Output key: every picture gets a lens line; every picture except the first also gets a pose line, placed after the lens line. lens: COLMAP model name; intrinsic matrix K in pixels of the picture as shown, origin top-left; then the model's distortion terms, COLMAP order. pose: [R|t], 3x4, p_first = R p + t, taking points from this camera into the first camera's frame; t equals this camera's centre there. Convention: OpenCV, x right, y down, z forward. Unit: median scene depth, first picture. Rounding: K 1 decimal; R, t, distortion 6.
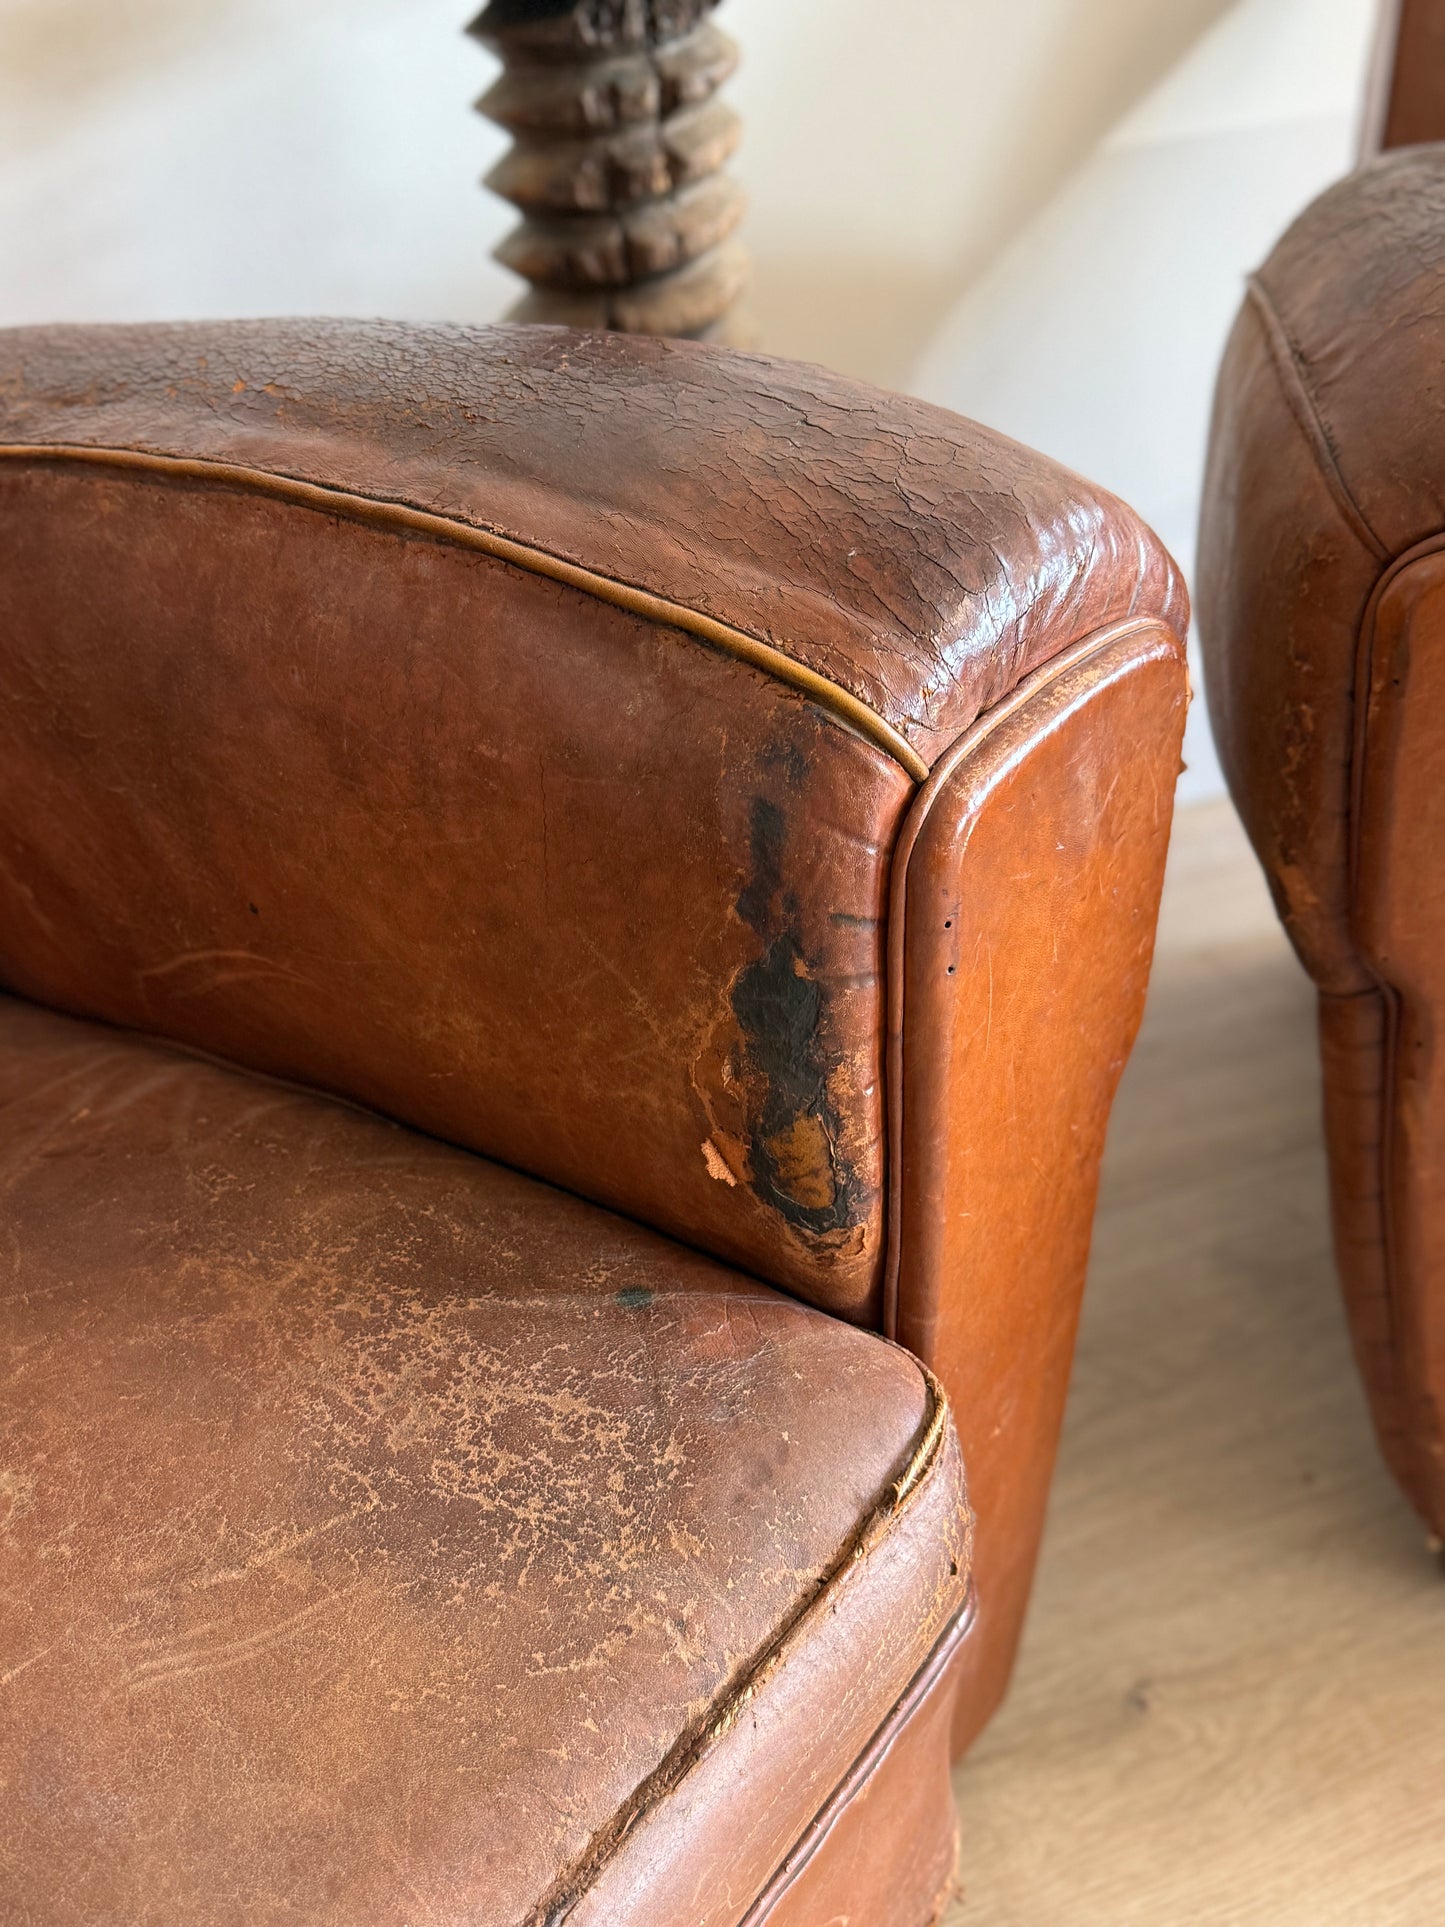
lens RADIAL K [[1910.7, 0, 700.0], [0, 1910.7, 957.1], [0, 0, 1]] dist [0.196651, -0.482846]
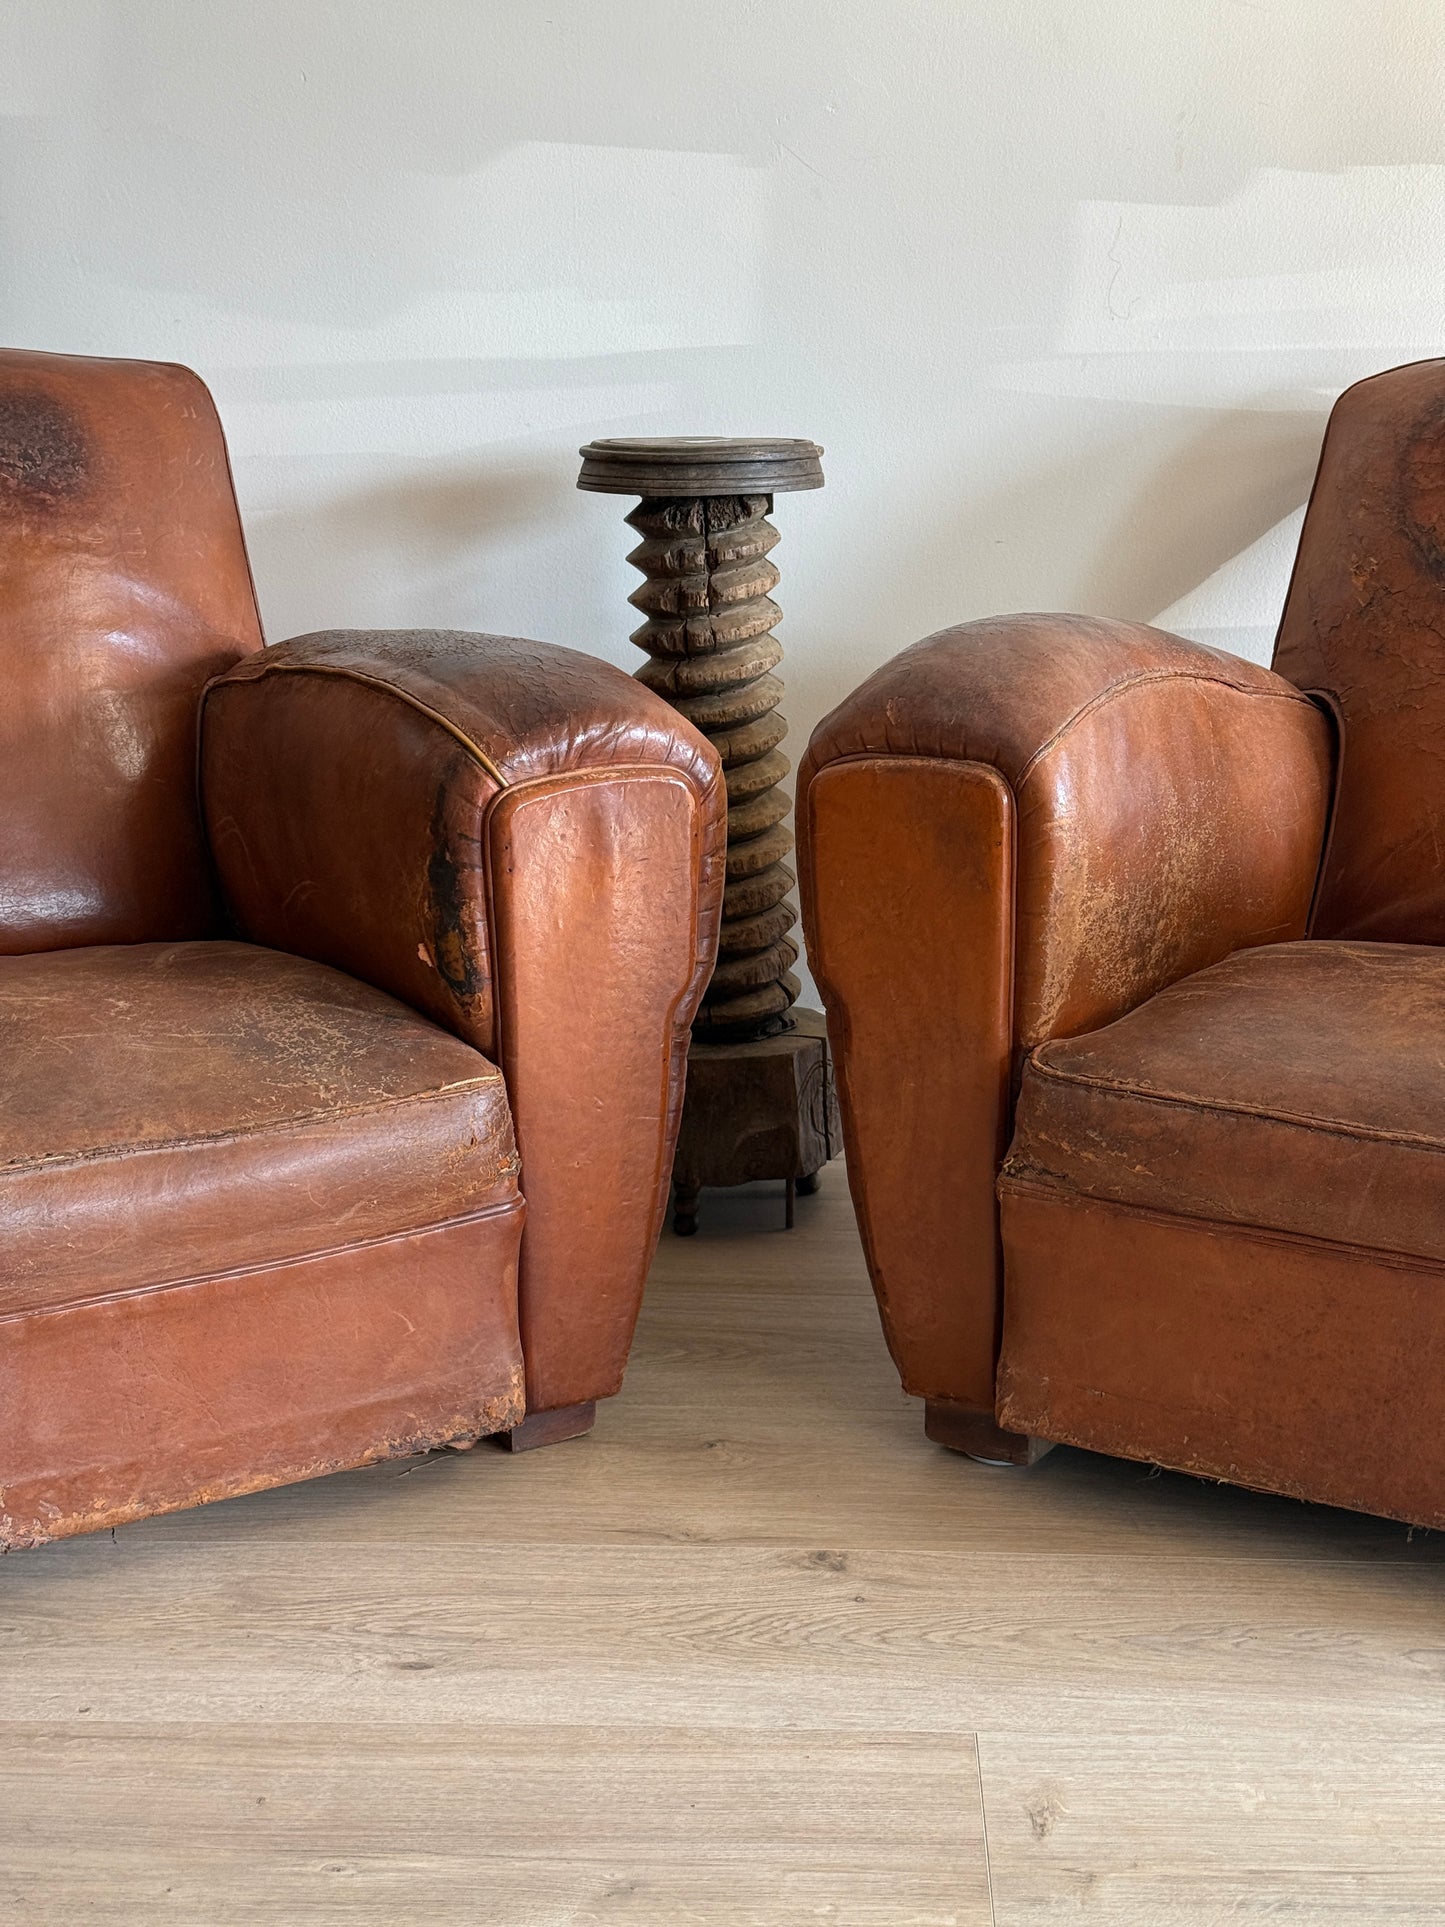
lens RADIAL K [[2676.8, 0, 725.8], [0, 2676.8, 962.8], [0, 0, 1]] dist [0.164881, -0.218573]
pose [[0.913938, 0.137289, -0.381927, 1.636150], [-0.240668, 0.941070, -0.237628, 0.827990], [0.326797, 0.309094, 0.893121, -1.832964]]
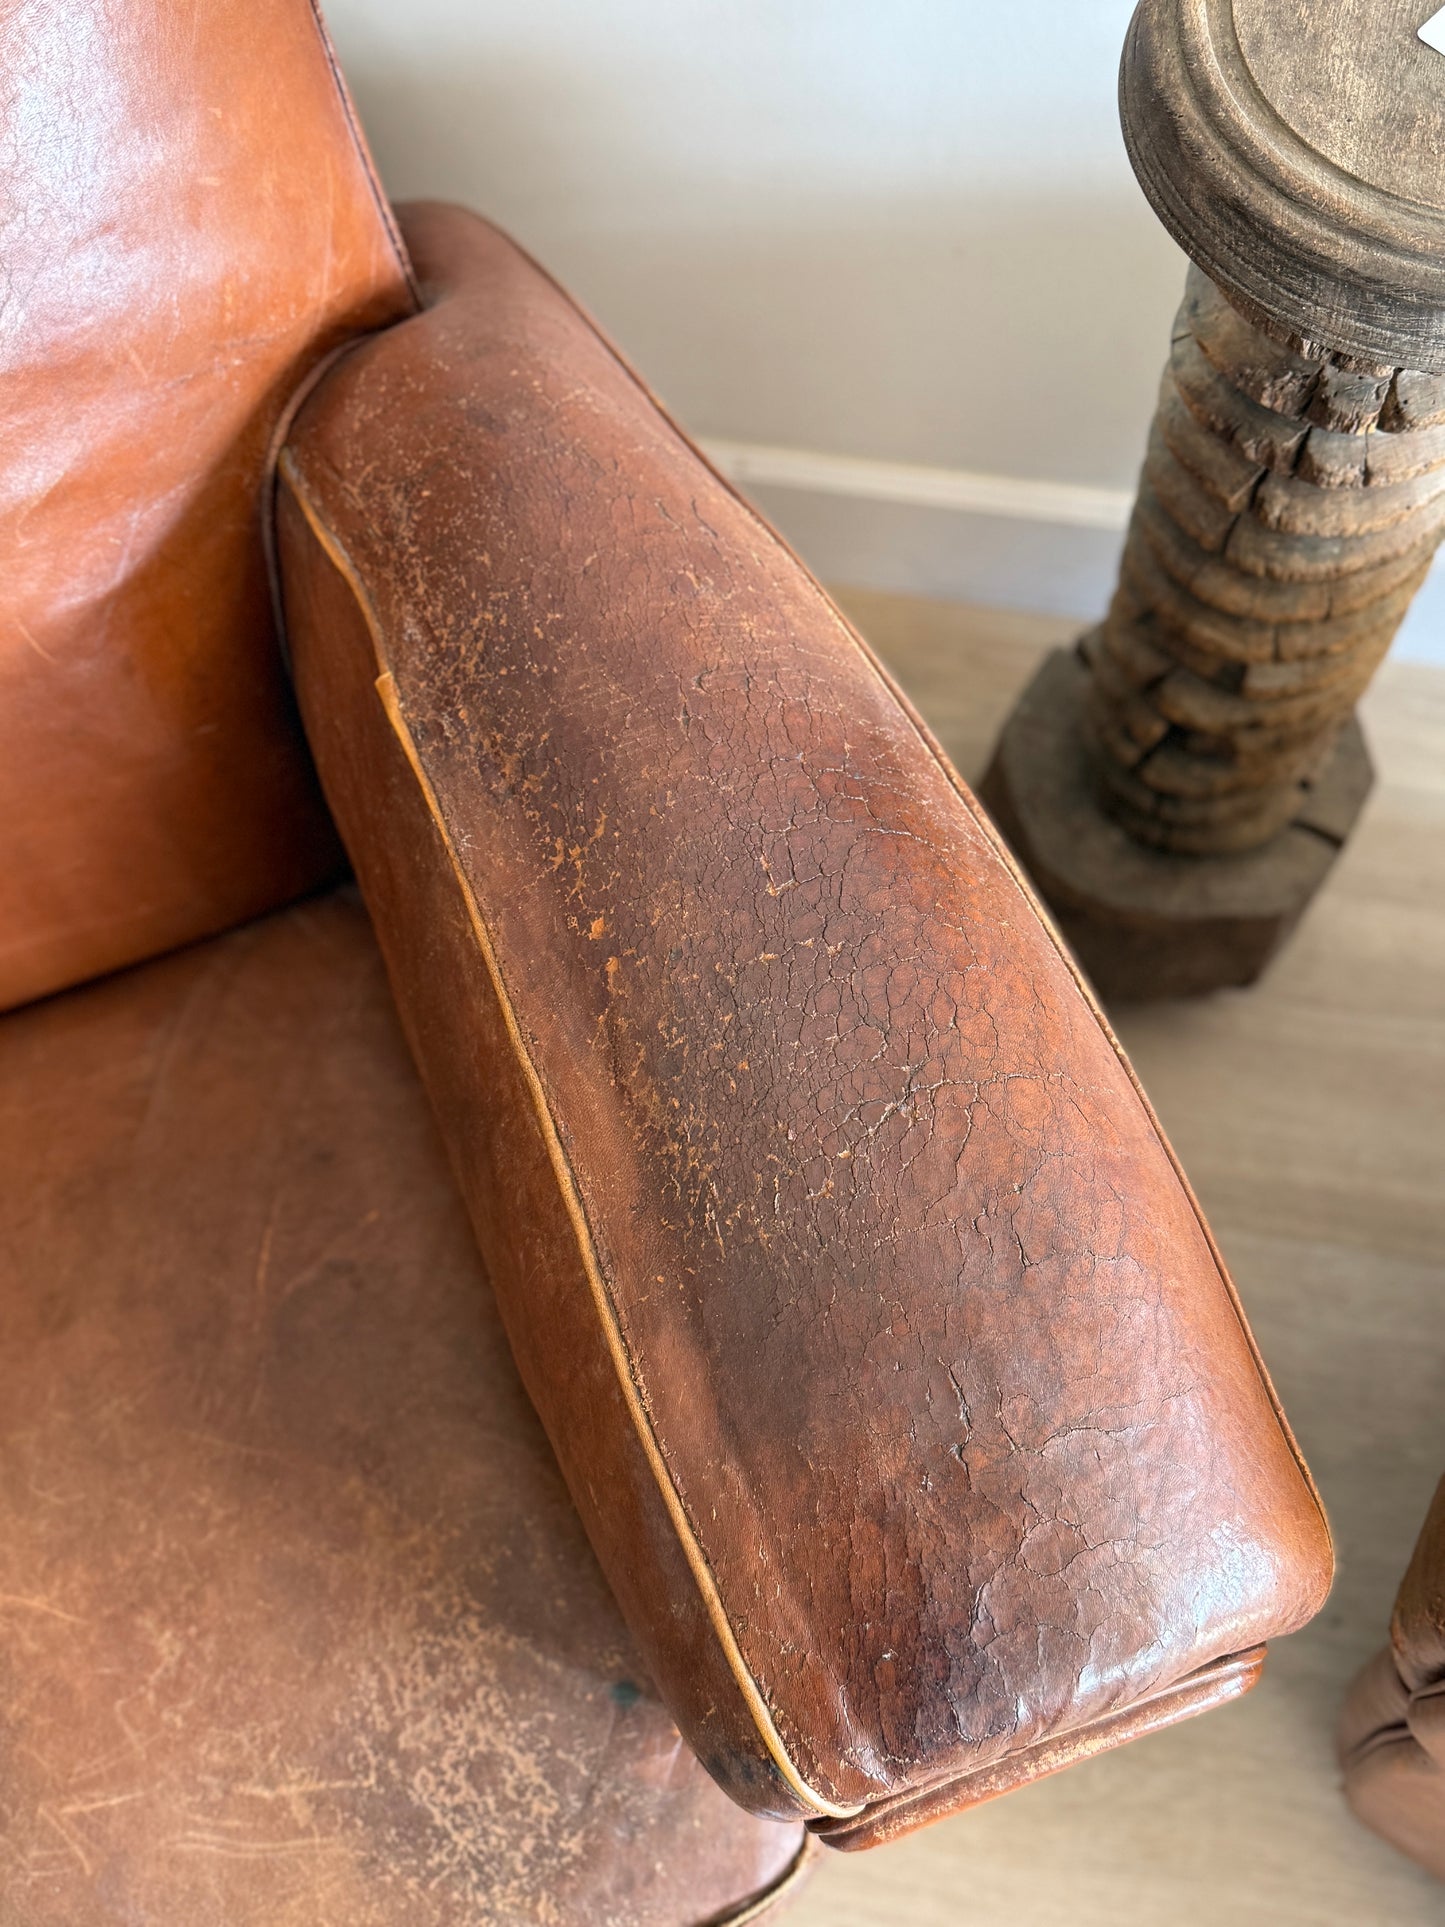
lens RADIAL K [[1910.7, 0, 700.0], [0, 1910.7, 957.1], [0, 0, 1]] dist [0.196651, -0.482846]
pose [[0.853282, 0.496171, -0.160388, -0.028839], [-0.284471, 0.700712, 0.654277, -1.120346], [0.437019, -0.512657, 0.739051, 0.332117]]
